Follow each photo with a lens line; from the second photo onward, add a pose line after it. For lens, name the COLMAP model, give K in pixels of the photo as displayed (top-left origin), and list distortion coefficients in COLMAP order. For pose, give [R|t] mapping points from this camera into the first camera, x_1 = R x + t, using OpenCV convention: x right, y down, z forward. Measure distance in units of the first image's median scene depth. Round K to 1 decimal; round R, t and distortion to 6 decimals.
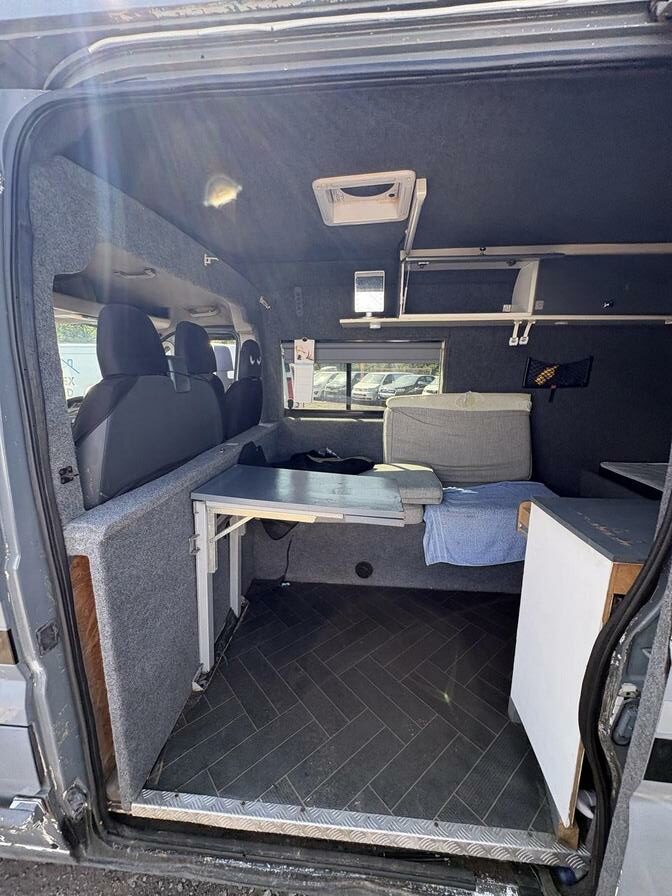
lens RADIAL K [[357.6, 0, 336.0], [0, 357.6, 448.0], [0, 0, 1]] dist [-0.000710, 0.000088]
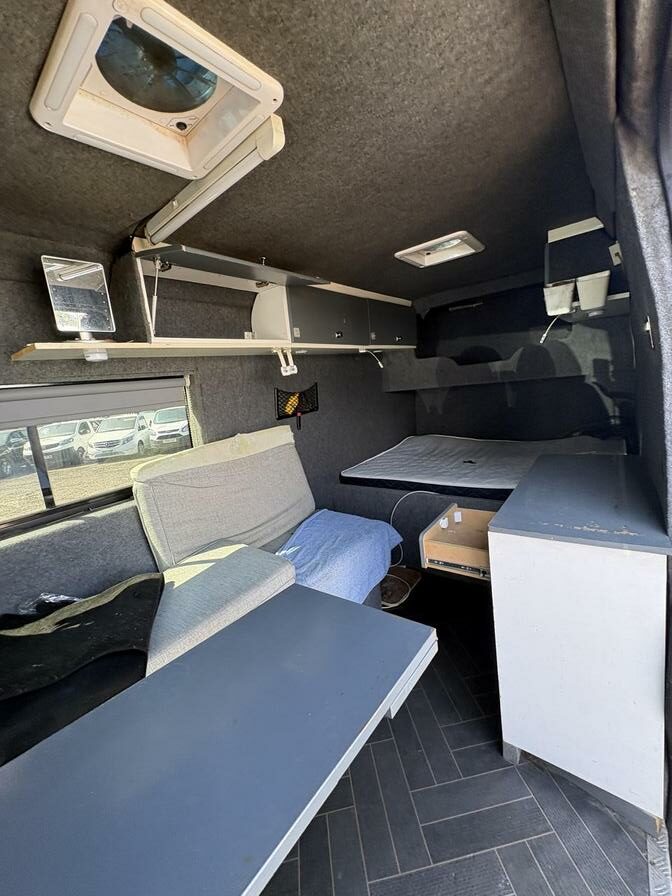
lens RADIAL K [[357.6, 0, 336.0], [0, 357.6, 448.0], [0, 0, 1]] dist [-0.000710, 0.000088]
pose [[0.535457, -0.217484, 0.816080, -0.188442], [0.296306, 0.953231, 0.059618, -0.116471], [-0.790878, 0.209886, 0.574856, 0.382963]]
